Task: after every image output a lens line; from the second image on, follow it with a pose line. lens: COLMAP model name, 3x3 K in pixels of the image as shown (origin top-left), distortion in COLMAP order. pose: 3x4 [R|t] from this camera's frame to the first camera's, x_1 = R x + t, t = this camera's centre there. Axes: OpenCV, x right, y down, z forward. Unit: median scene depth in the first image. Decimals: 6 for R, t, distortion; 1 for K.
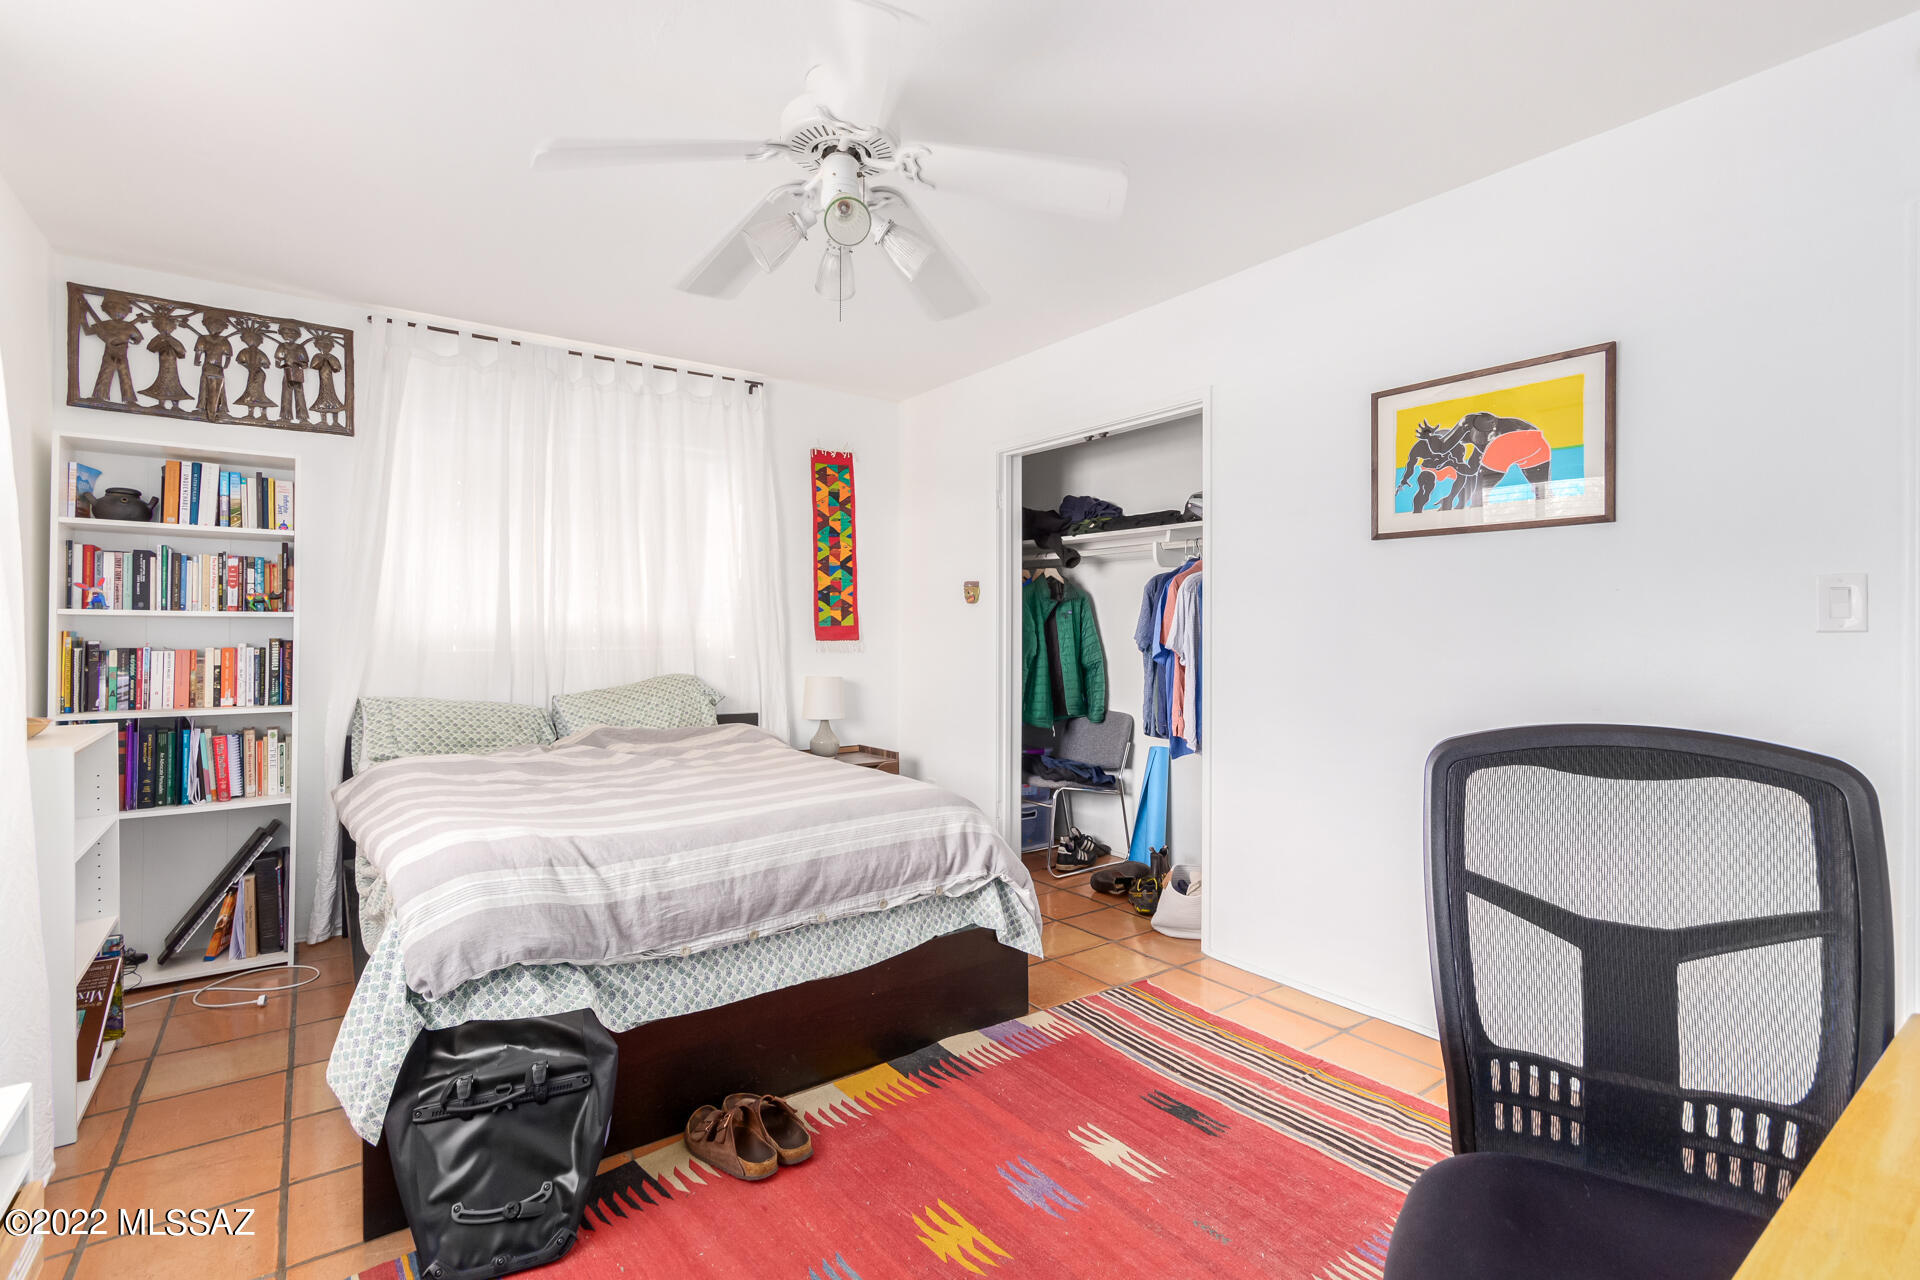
lens RADIAL K [[908.3, 0, 958.2], [0, 908.3, 630.9], [0, 0, 1]] dist [0.010421, 0.001214]
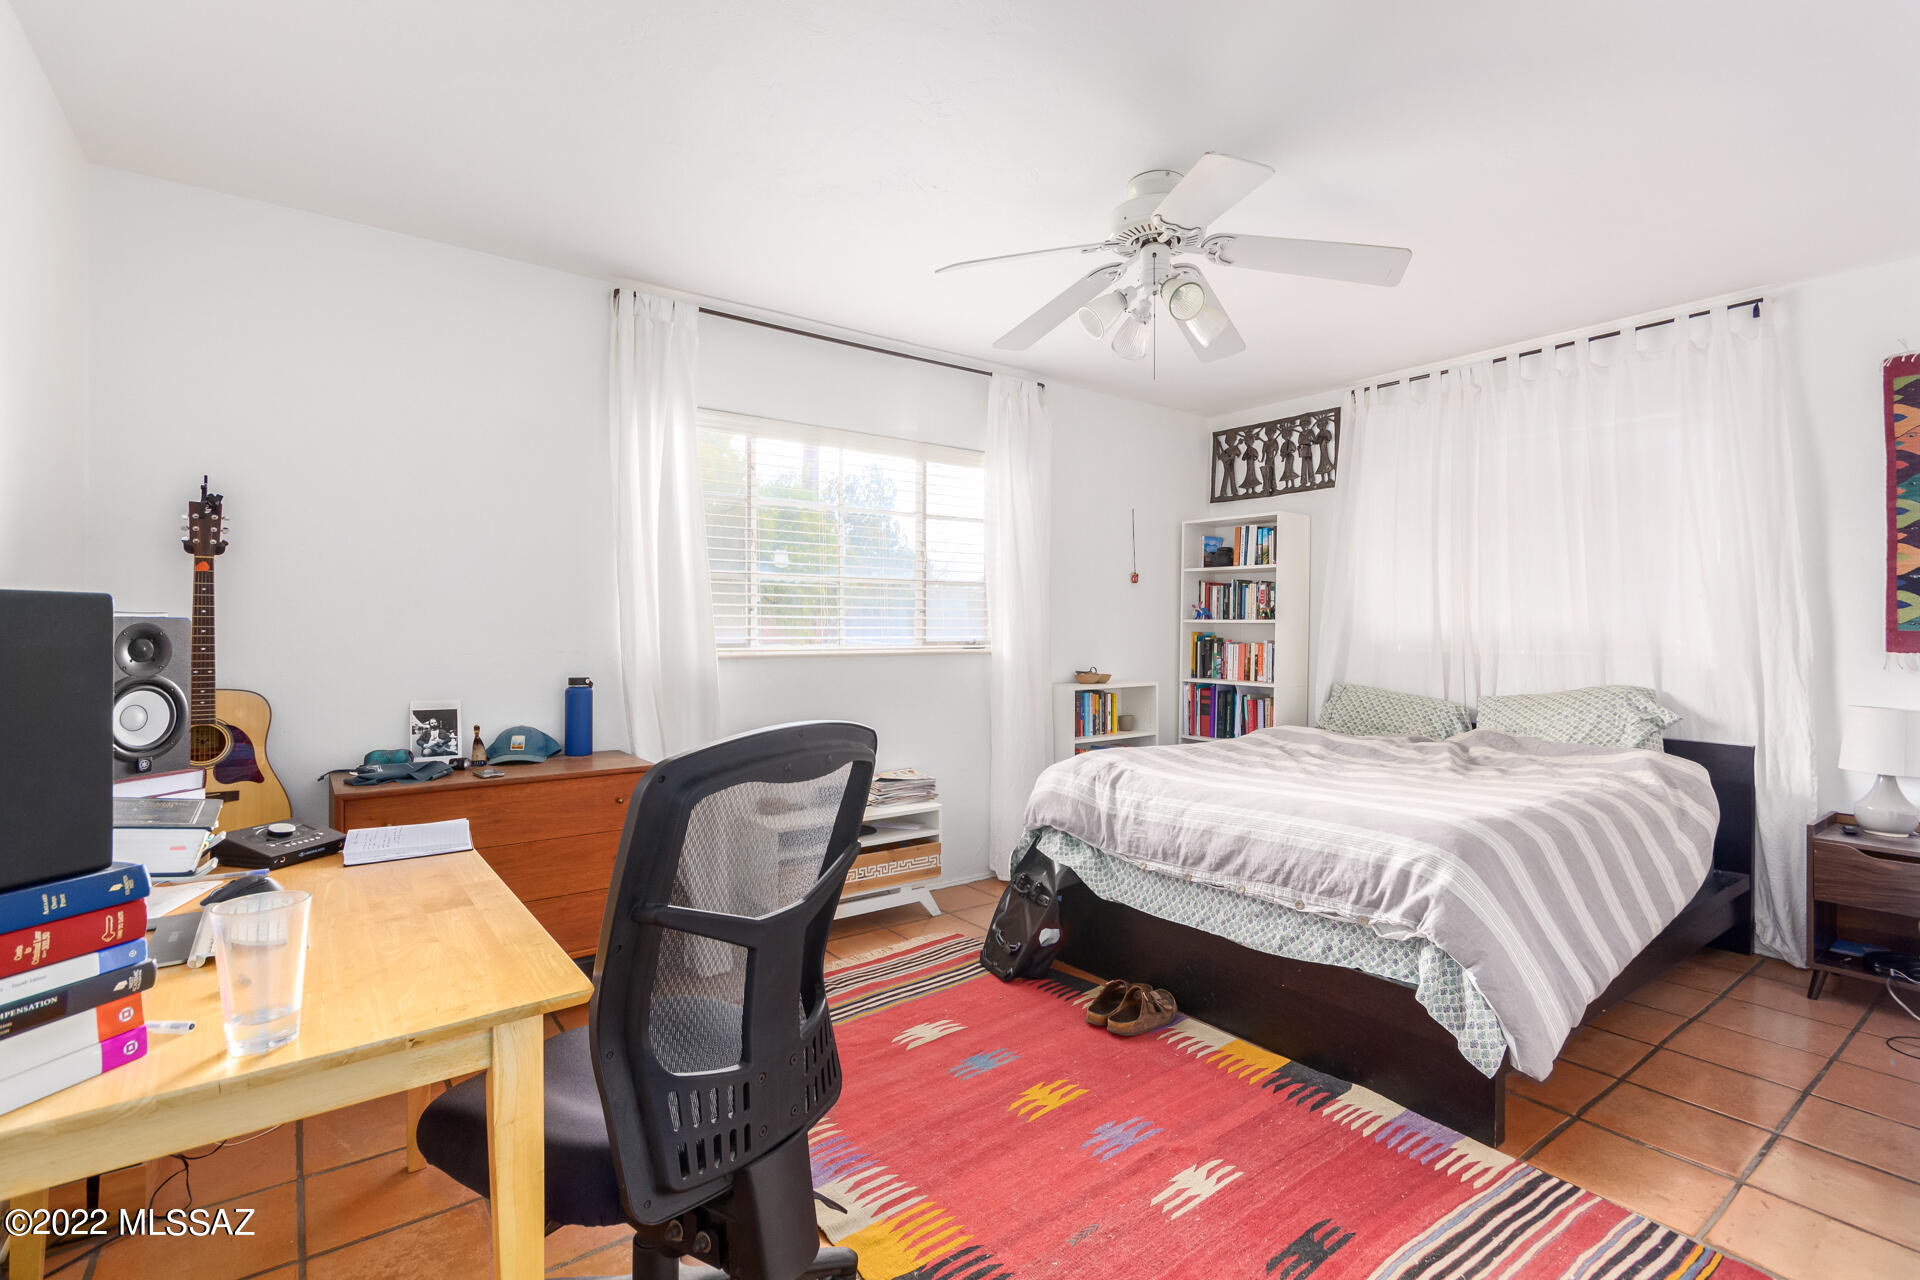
lens RADIAL K [[908.3, 0, 959.7], [0, 908.3, 633.6], [0, 0, 1]] dist [0.010421, 0.001214]
pose [[0.002610, 0.004634, -0.999986, 0.777519], [-0.007992, 0.999957, 0.004613, -0.000797], [0.999965, 0.007980, 0.002647, 0.523880]]
